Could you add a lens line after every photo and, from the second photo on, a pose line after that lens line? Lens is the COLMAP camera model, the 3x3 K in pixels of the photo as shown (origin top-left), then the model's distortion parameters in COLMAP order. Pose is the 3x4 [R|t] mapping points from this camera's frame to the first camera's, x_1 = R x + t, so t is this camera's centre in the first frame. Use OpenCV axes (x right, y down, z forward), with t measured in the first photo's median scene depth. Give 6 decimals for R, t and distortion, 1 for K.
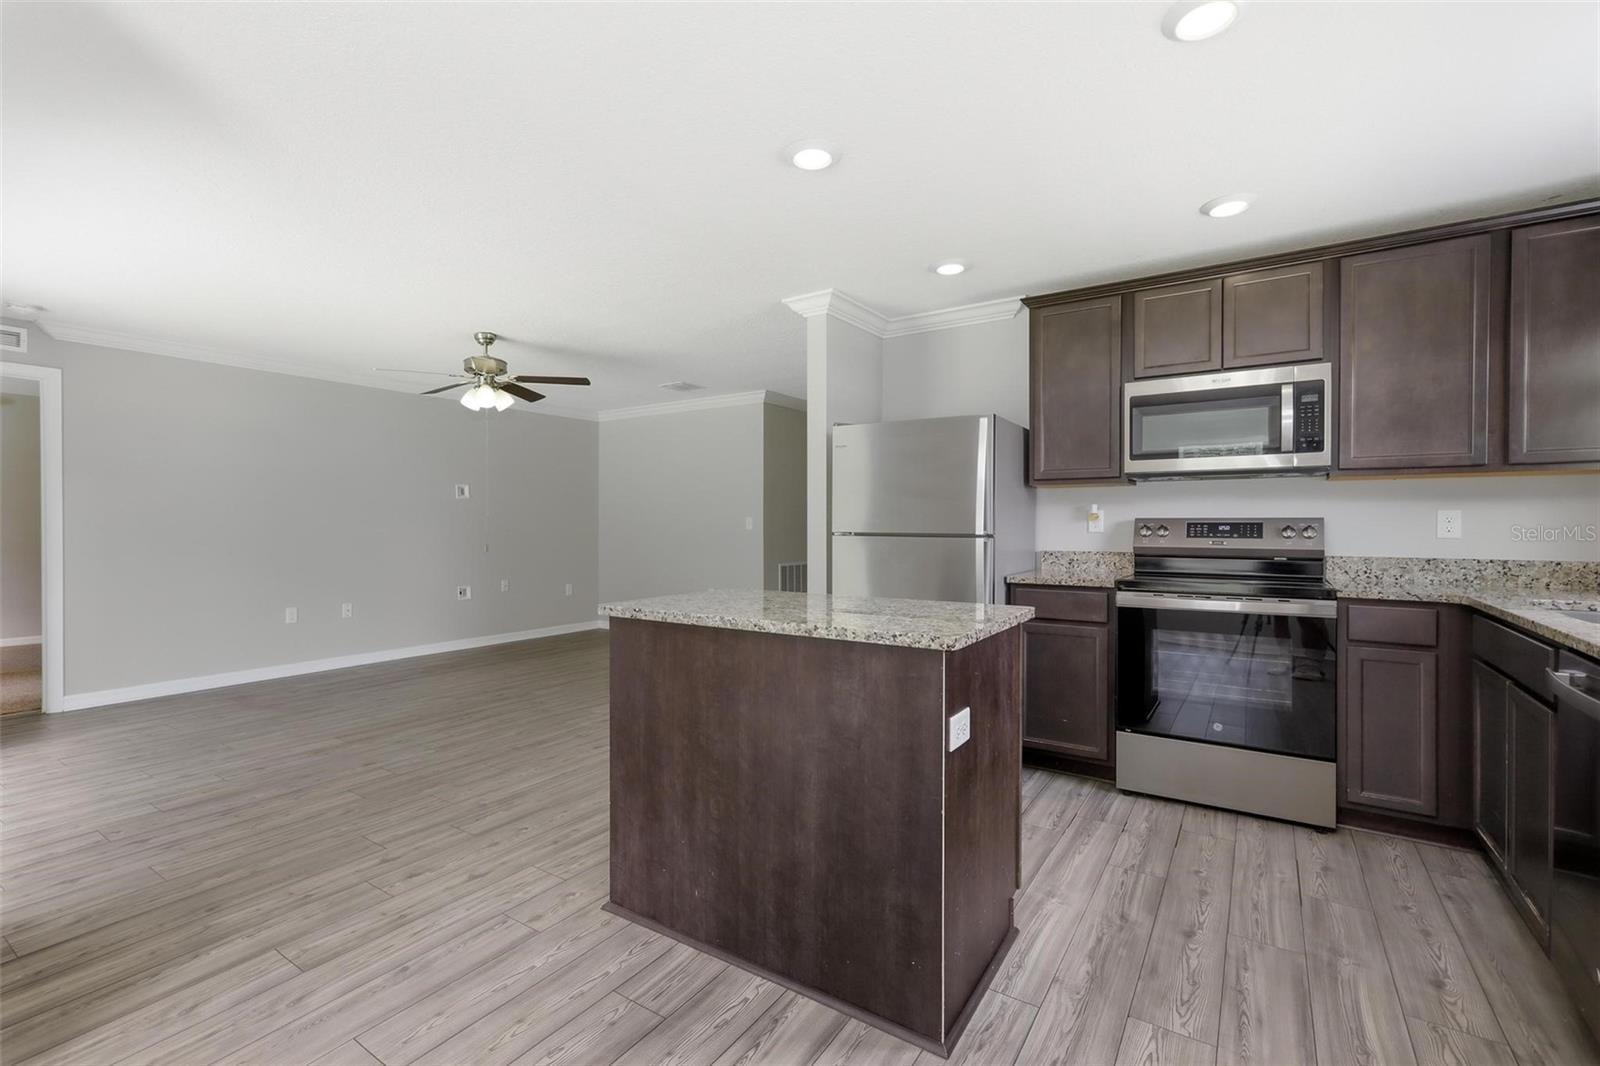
lens RADIAL K [[705.0, 0, 797.4], [0, 705.0, 532.2], [0, 0, 1]] dist [-0.005237, 0.003774]
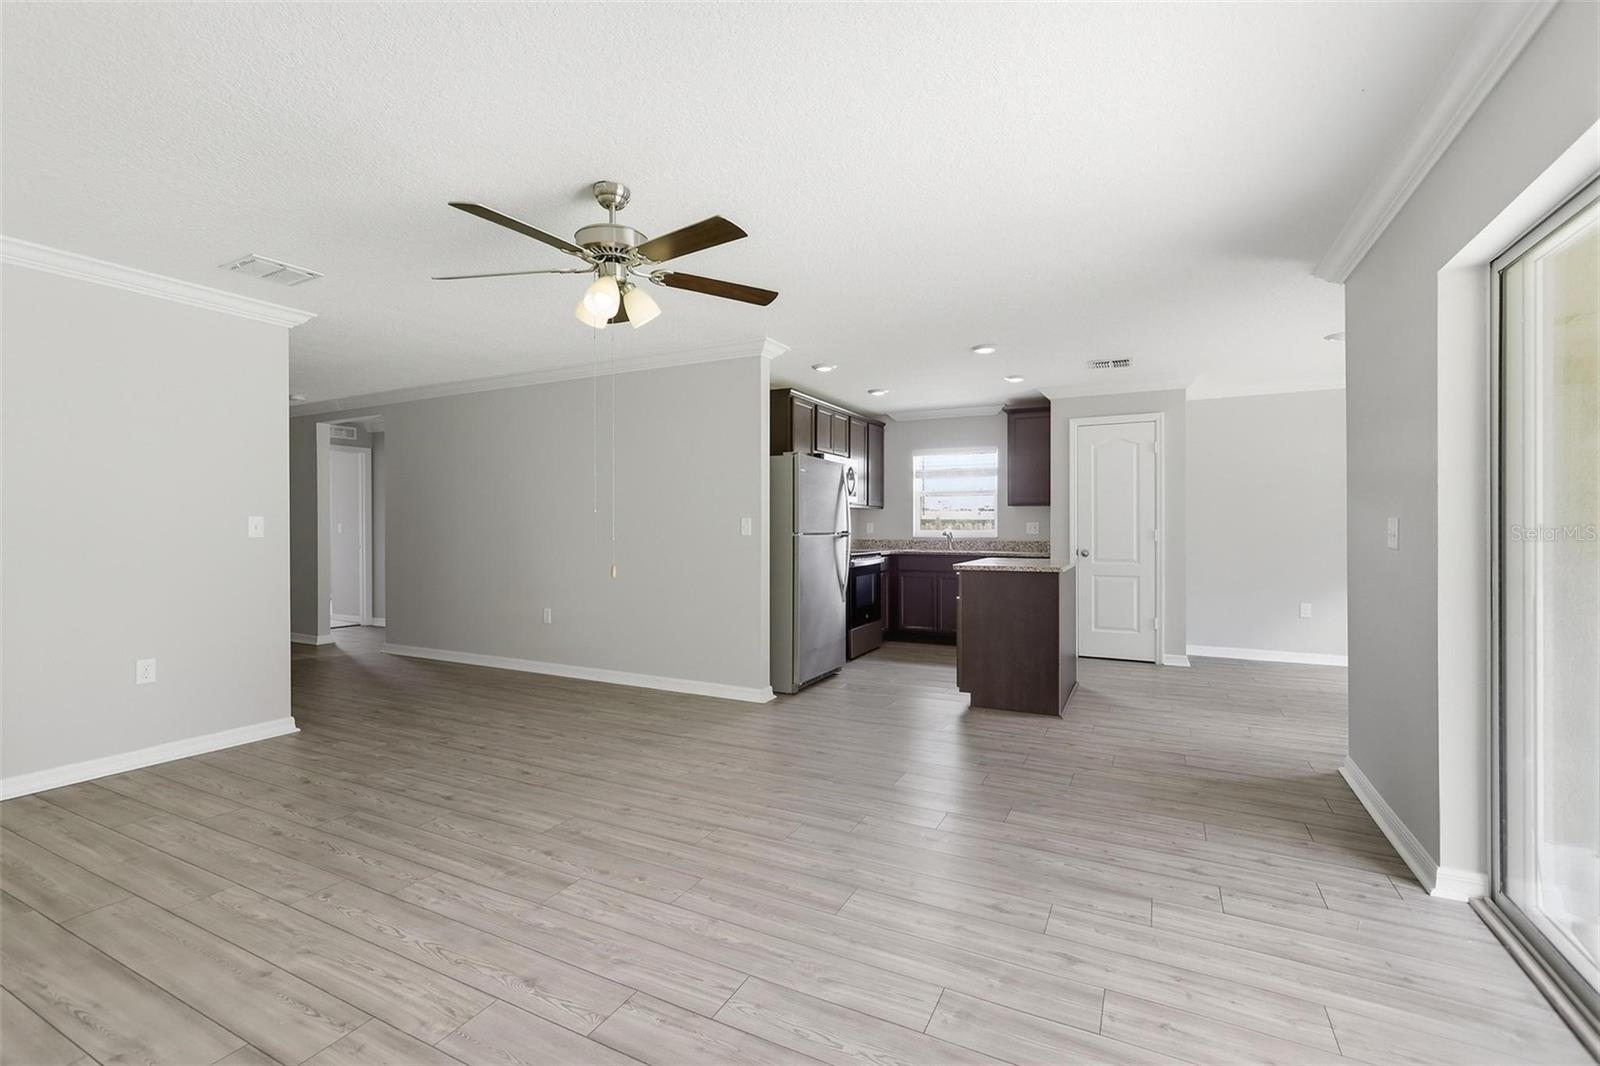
lens RADIAL K [[705.0, 0, 806.2], [0, 705.0, 526.0], [0, 0, 1]] dist [-0.005237, 0.003774]
pose [[-0.122103, 0.002635, 0.992514, -1.573096], [0.014449, 0.999895, -0.000877, -0.013567], [-0.992412, 0.014234, -0.122129, 1.421392]]
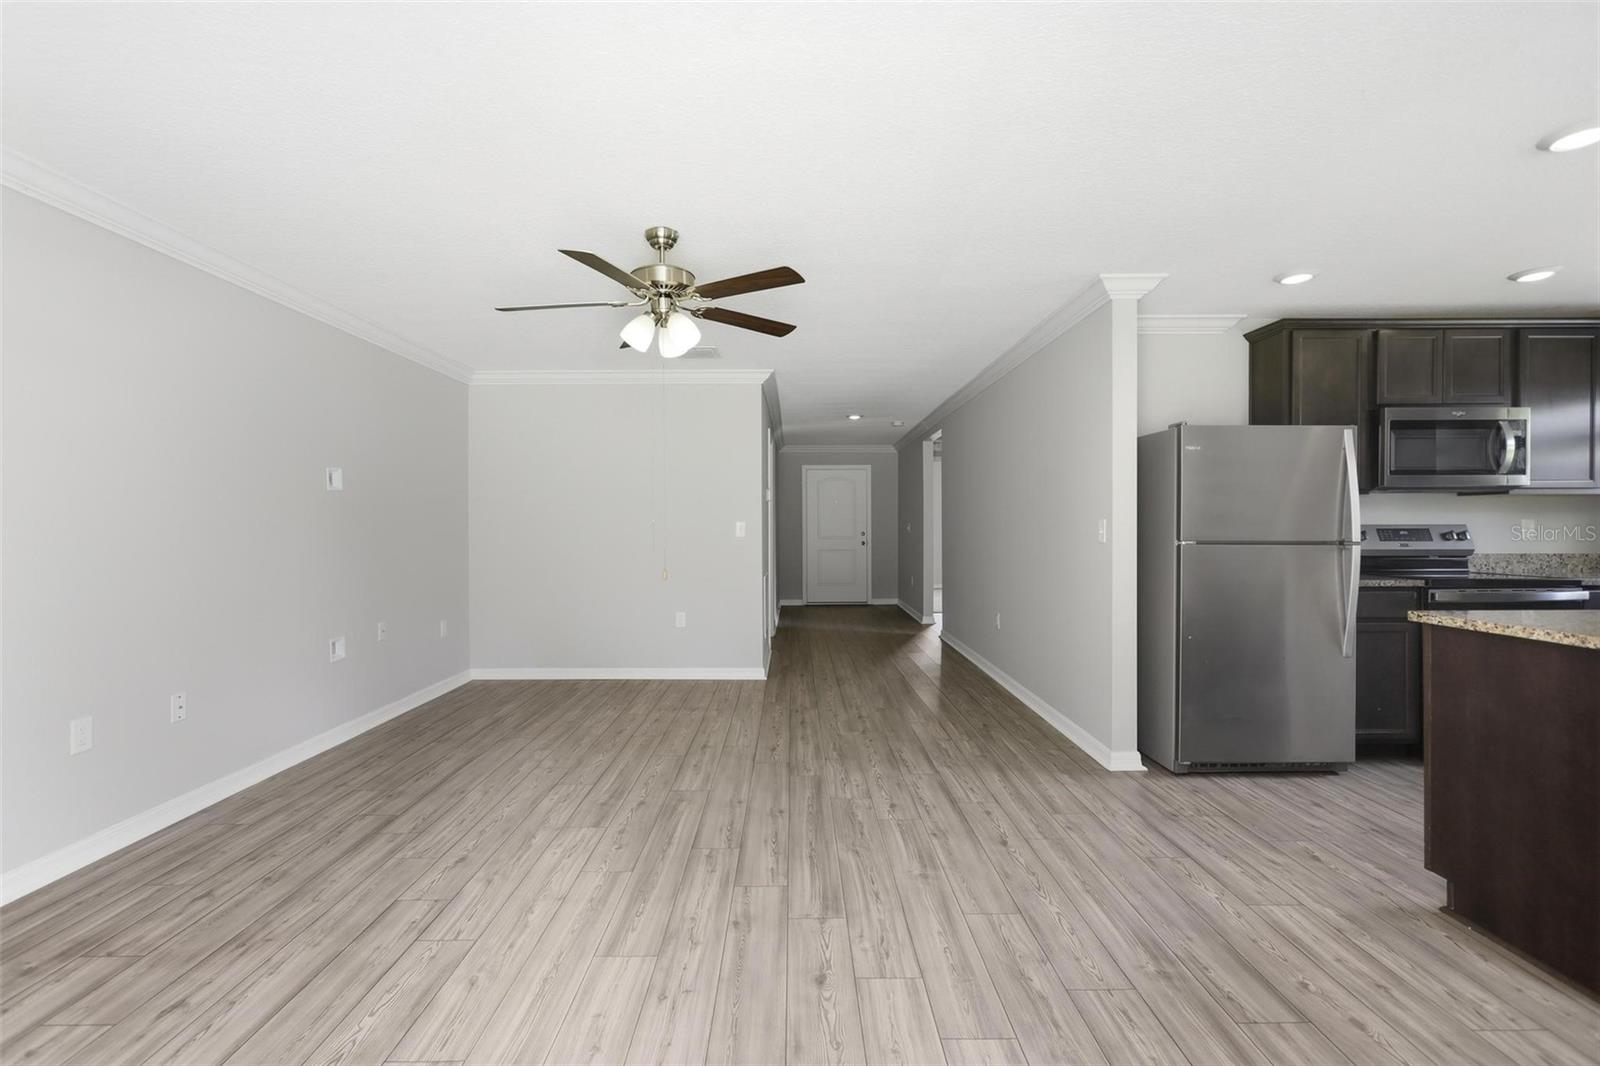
lens RADIAL K [[705.0, 0, 792.1], [0, 705.0, 529.6], [0, 0, 1]] dist [-0.005237, 0.003774]
pose [[0.829805, -0.006512, 0.558016, -1.079929], [0.009605, 0.999950, -0.002613, -0.020741], [-0.557971, 0.007528, 0.829826, 0.648703]]
